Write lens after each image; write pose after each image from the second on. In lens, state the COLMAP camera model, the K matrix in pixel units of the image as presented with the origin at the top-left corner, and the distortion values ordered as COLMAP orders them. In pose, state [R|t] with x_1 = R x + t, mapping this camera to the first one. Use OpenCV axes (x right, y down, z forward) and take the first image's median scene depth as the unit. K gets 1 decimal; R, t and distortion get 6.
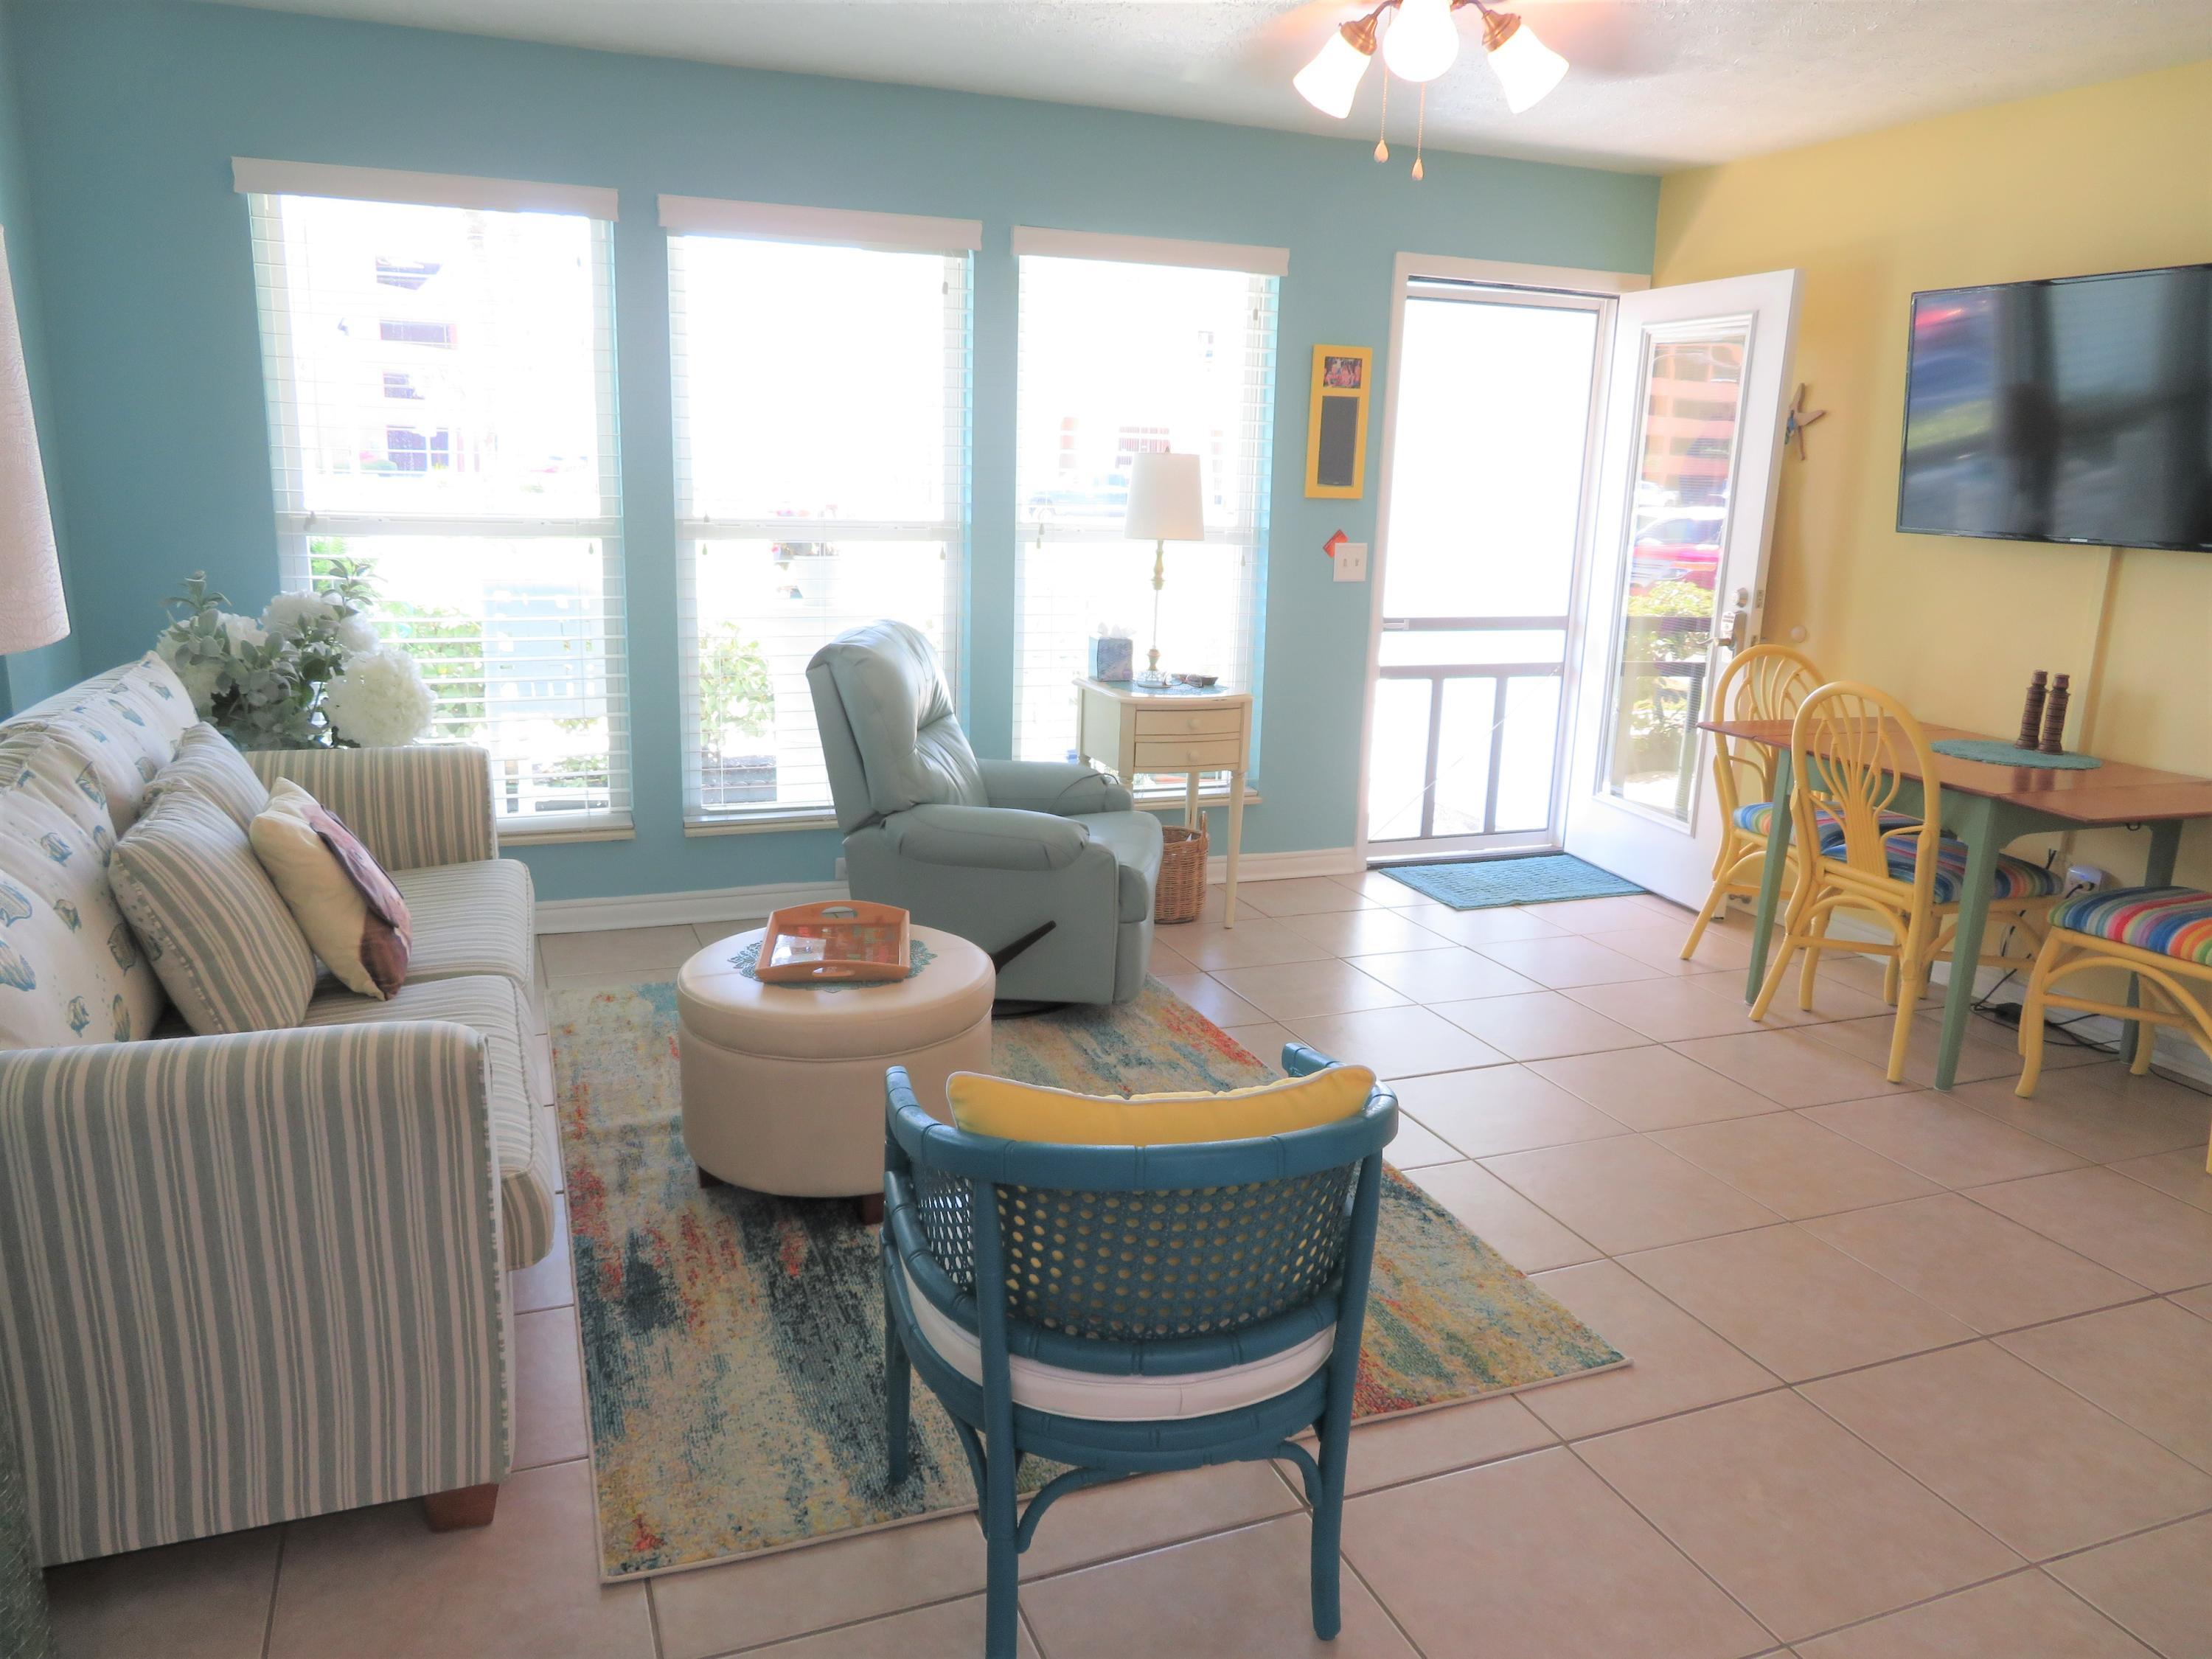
lens RADIAL K [[1559.2, 0, 1092.3], [0, 1559.2, 815.4], [0, 0, 1]] dist [0.007189, 0.002911]
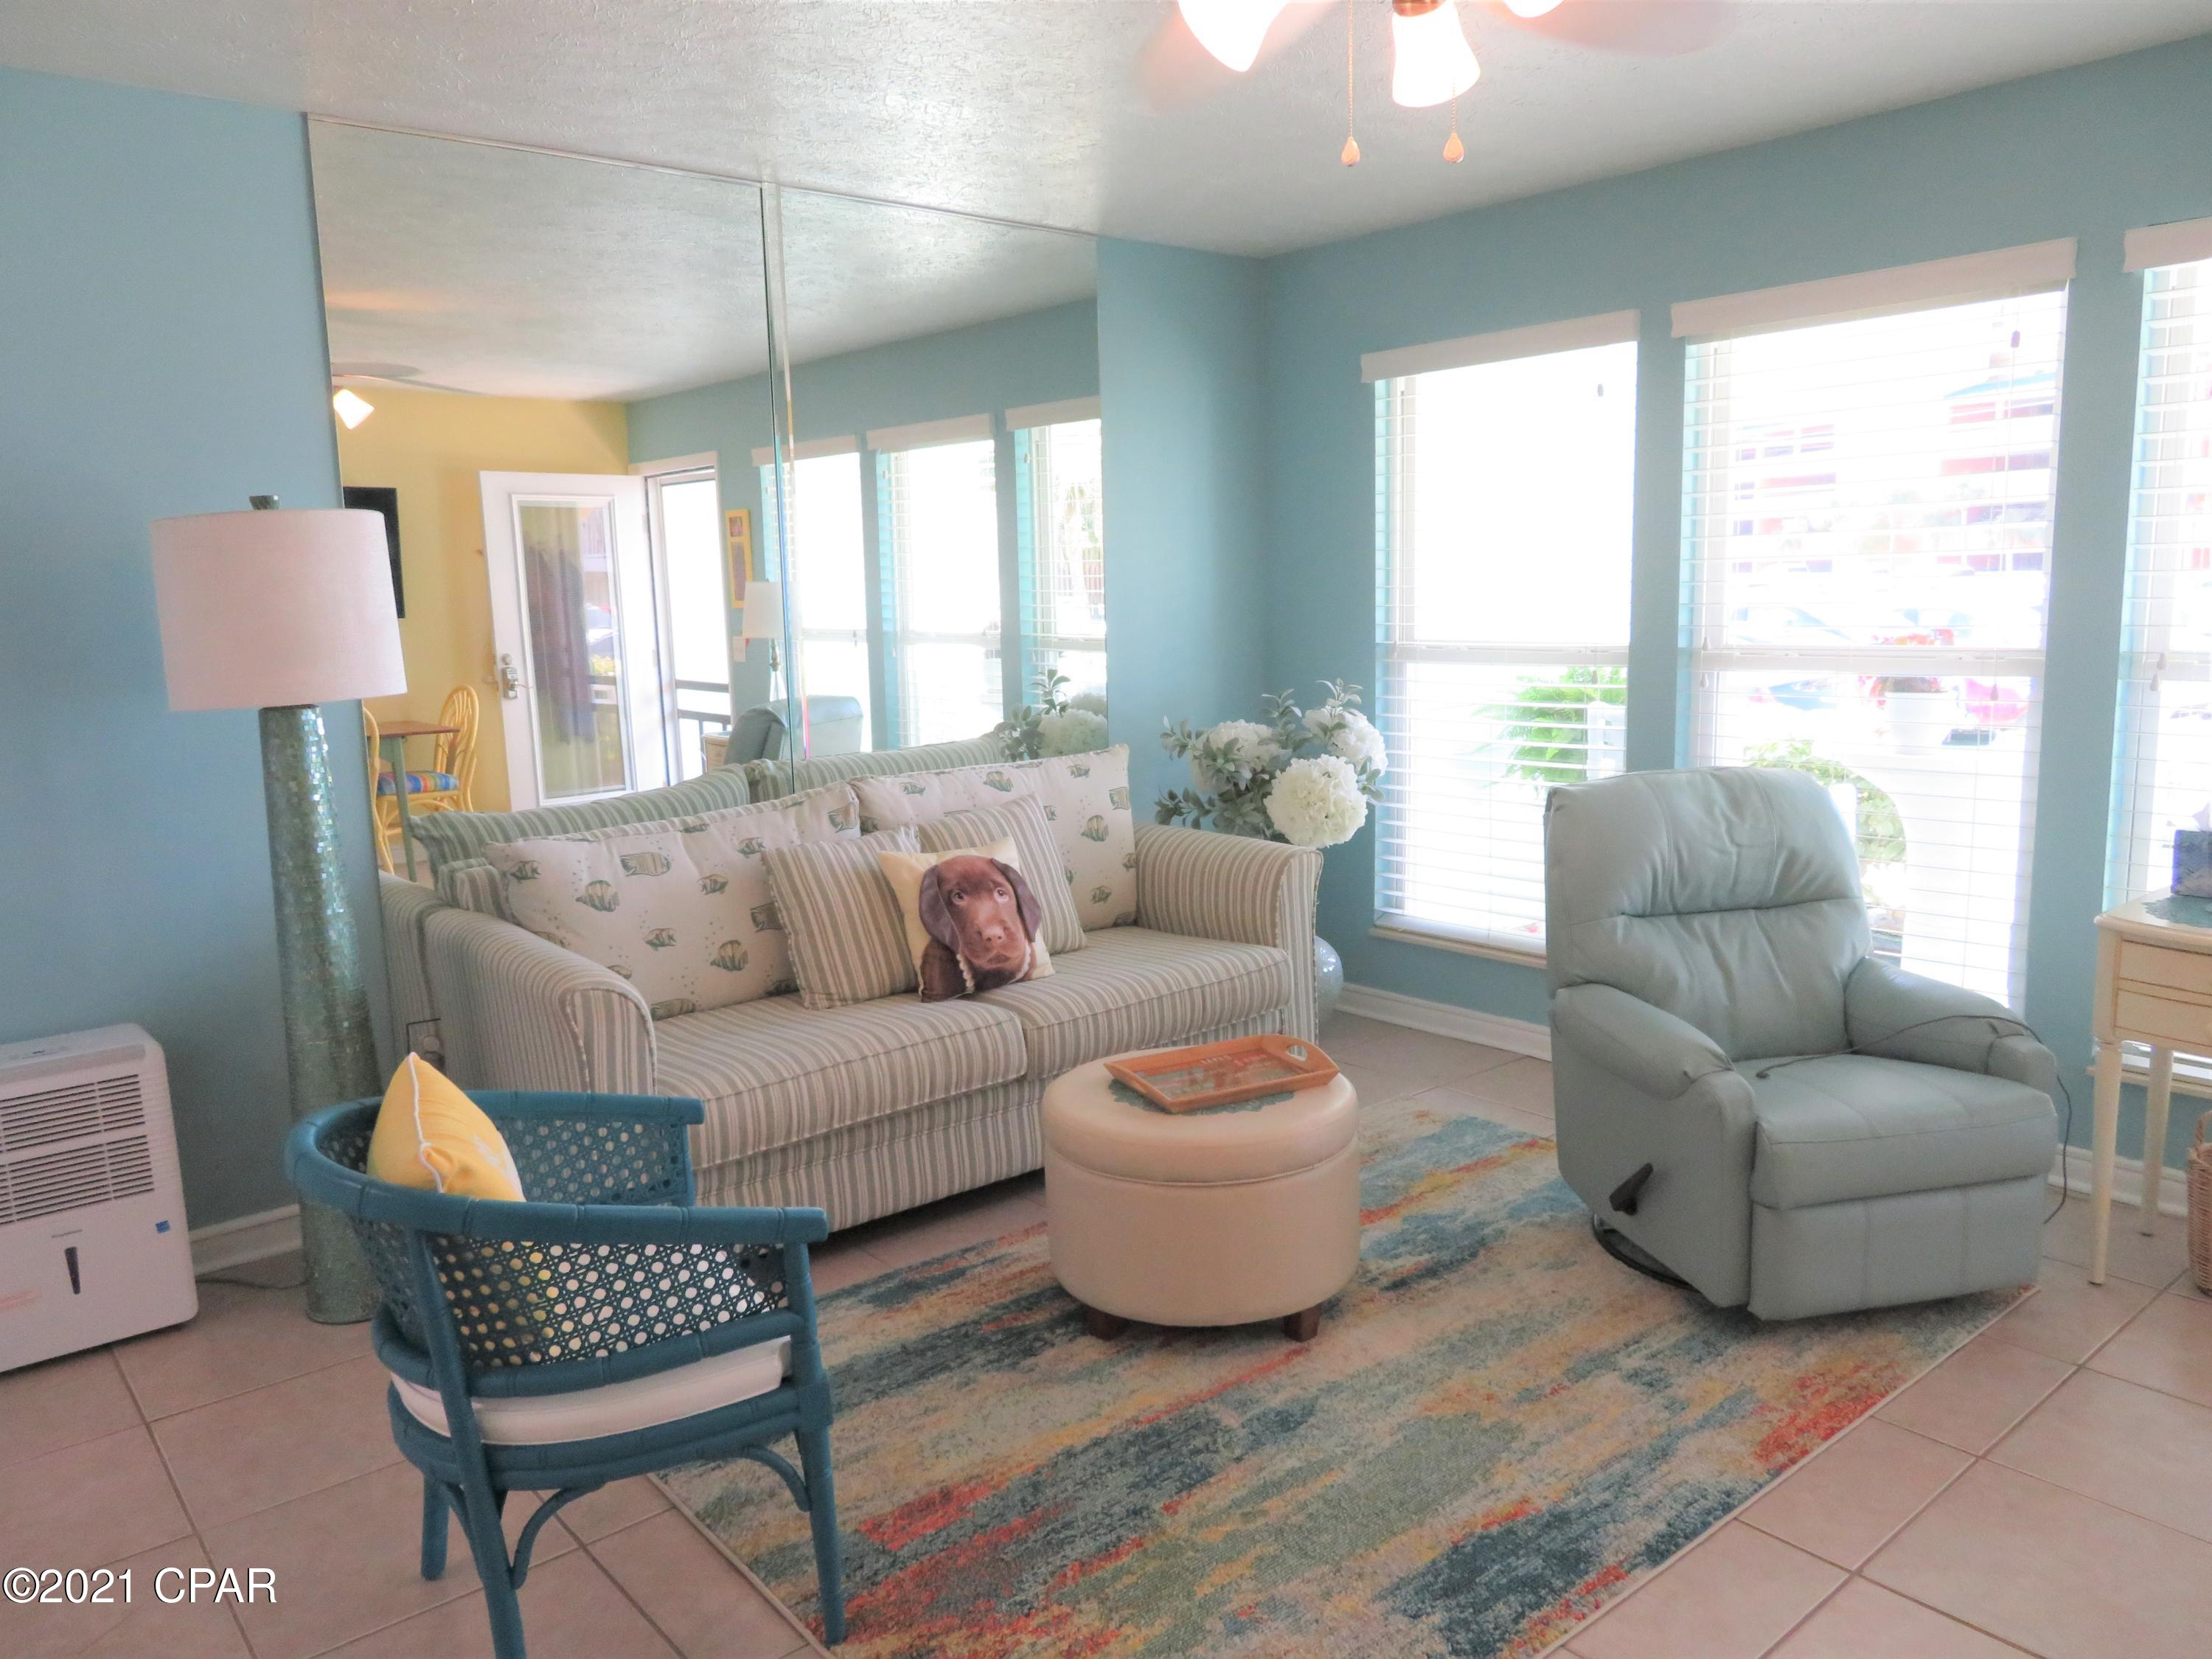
lens RADIAL K [[1576.4, 0, 1106.0], [0, 1576.4, 829.5], [0, 0, 1]] dist [-0.012670, 0.003267]
pose [[0.325697, 0.108660, -0.939209, 0.556154], [-0.173173, 0.983425, 0.053723, -0.083937], [0.929480, 0.145148, 0.339116, 0.431080]]
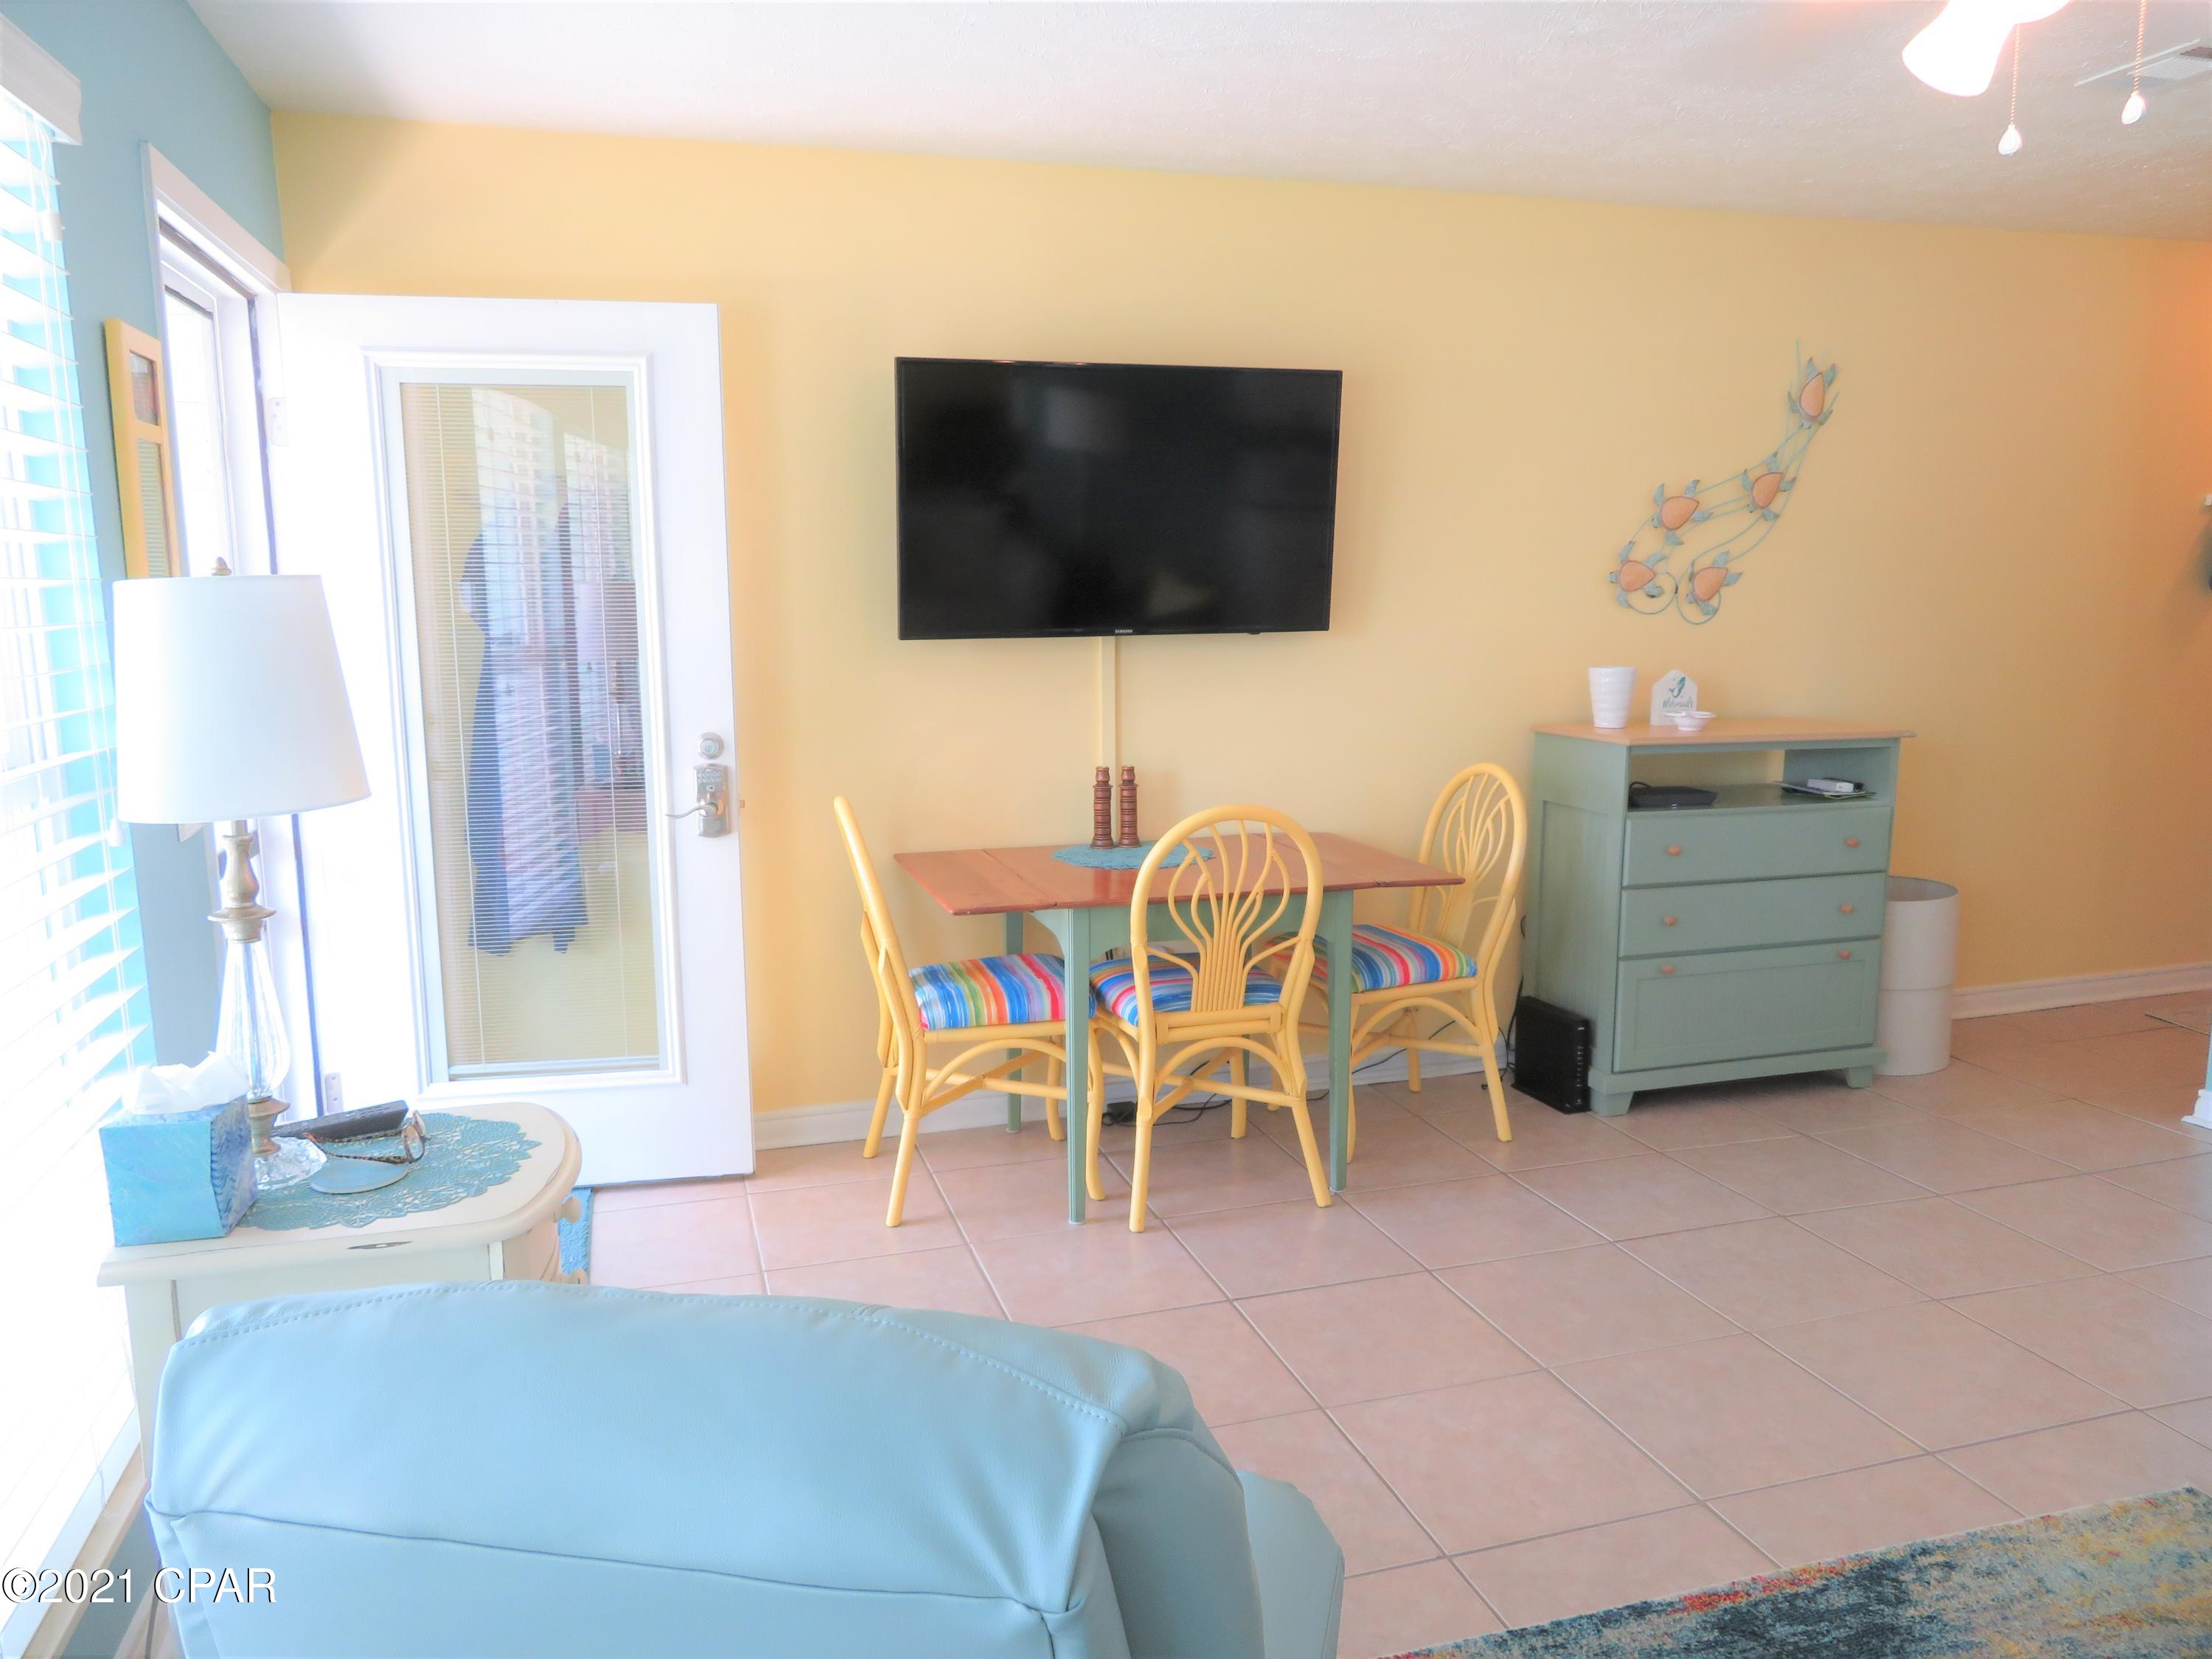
lens RADIAL K [[1576.4, 0, 1106.0], [0, 1576.4, 829.5], [0, 0, 1]] dist [-0.012670, 0.003267]
pose [[0.073650, -0.190339, 0.978952, -0.355886], [0.233434, 0.957638, 0.168633, -0.219235], [-0.969579, 0.216101, 0.114961, 0.893314]]
